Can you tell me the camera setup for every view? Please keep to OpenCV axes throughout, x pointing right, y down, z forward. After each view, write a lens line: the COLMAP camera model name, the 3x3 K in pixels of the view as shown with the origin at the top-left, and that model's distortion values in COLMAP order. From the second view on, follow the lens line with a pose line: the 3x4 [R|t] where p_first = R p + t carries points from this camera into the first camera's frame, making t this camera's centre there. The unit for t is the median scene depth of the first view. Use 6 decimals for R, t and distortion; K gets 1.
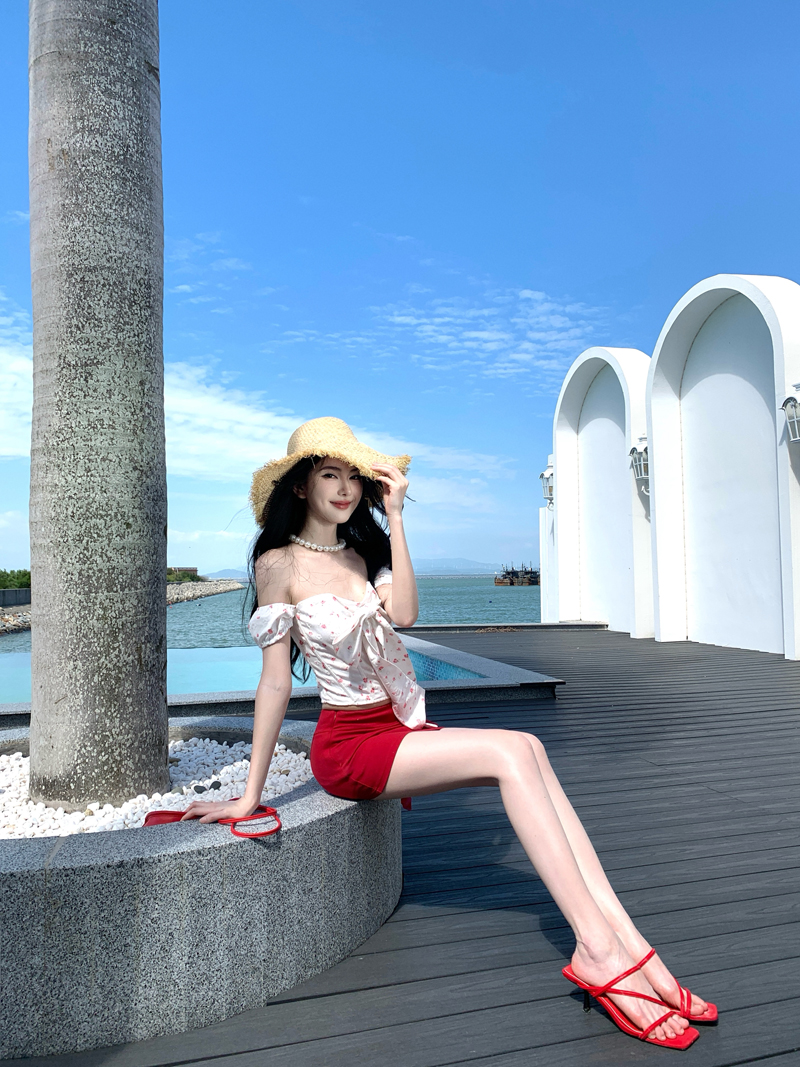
lens RADIAL K [[835.3, 0, 412.6], [0, 835.3, 511.8], [0, 0, 1]] dist [0.027008, -0.019072]
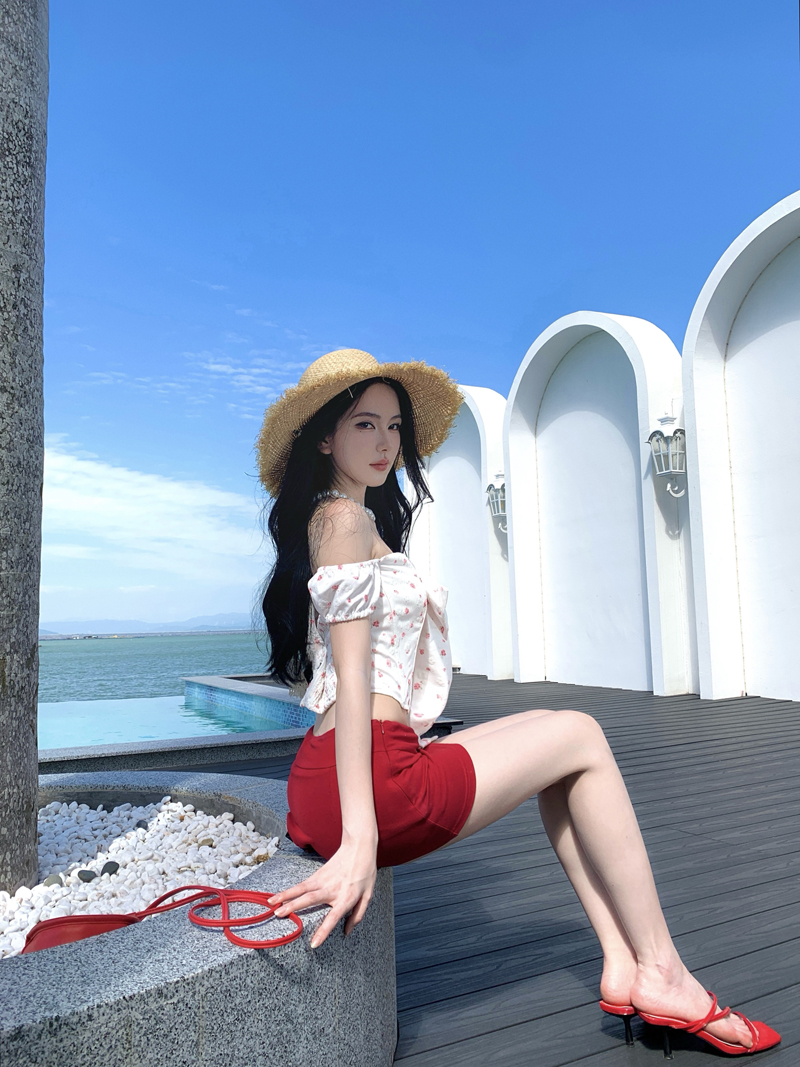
lens RADIAL K [[835.3, 0, 413.0], [0, 835.3, 517.8], [0, 0, 1]] dist [0.027008, -0.019072]
pose [[0.975113, 0.022063, 0.220607, -0.137161], [-0.009321, 0.998236, -0.058635, 0.074140], [-0.221512, 0.055120, 0.973599, 0.245340]]
